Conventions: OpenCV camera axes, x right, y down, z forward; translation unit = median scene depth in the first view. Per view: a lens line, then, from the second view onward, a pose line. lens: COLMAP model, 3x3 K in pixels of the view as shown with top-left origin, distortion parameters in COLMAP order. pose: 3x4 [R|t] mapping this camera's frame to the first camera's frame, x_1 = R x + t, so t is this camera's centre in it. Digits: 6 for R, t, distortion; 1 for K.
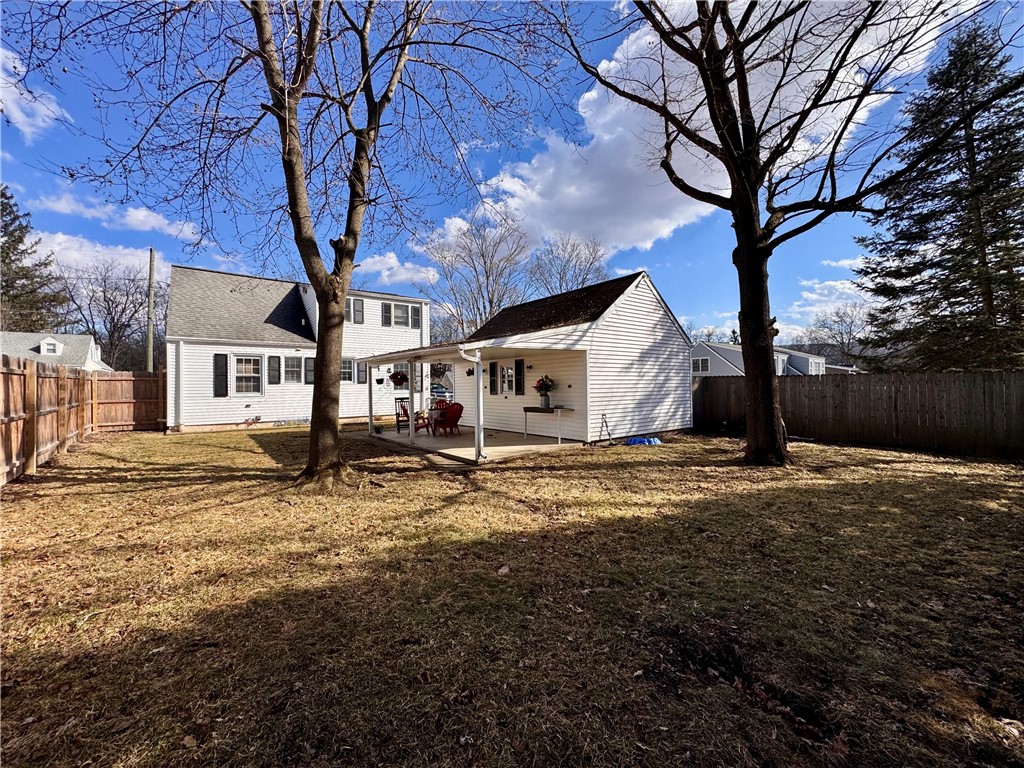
lens RADIAL K [[408.7, 0, 510.9], [0, 408.7, 382.9], [0, 0, 1]] dist [-0.003319, -0.000826]
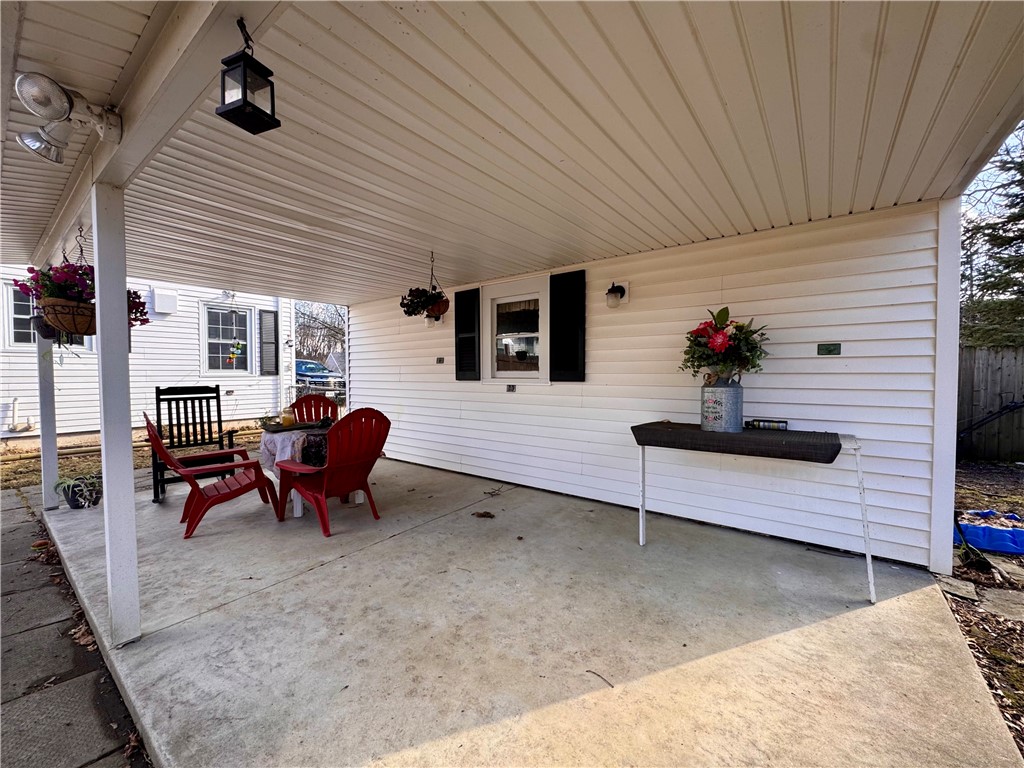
lens RADIAL K [[408.7, 0, 514.6], [0, 408.7, 386.8], [0, 0, 1]] dist [-0.003319, -0.000826]
pose [[0.964993, 0.001320, 0.262273, -0.086250], [-0.011946, 0.999171, 0.038924, 0.017973], [-0.262005, -0.040695, 0.964208, 0.556554]]
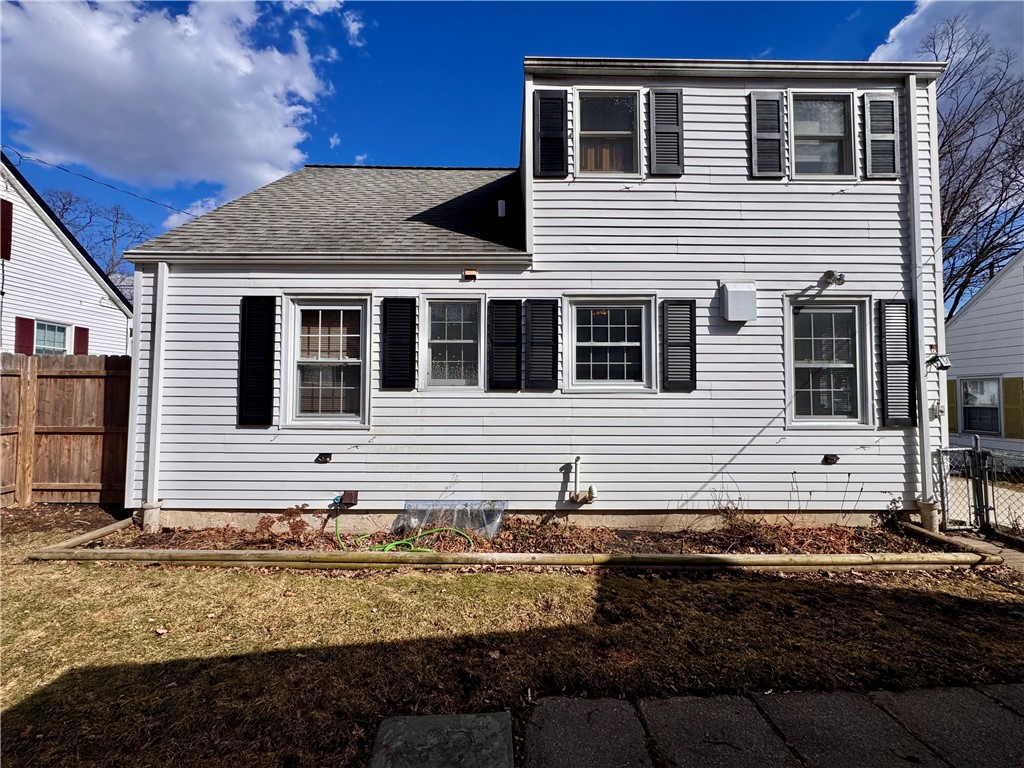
lens RADIAL K [[408.7, 0, 511.7], [0, 408.7, 384.3], [0, 0, 1]] dist [-0.003319, -0.000826]
pose [[0.798105, -0.009811, -0.602438, -0.334545], [-0.008949, 0.999564, -0.028134, 0.007439], [0.602452, 0.027845, 0.797670, 0.827280]]
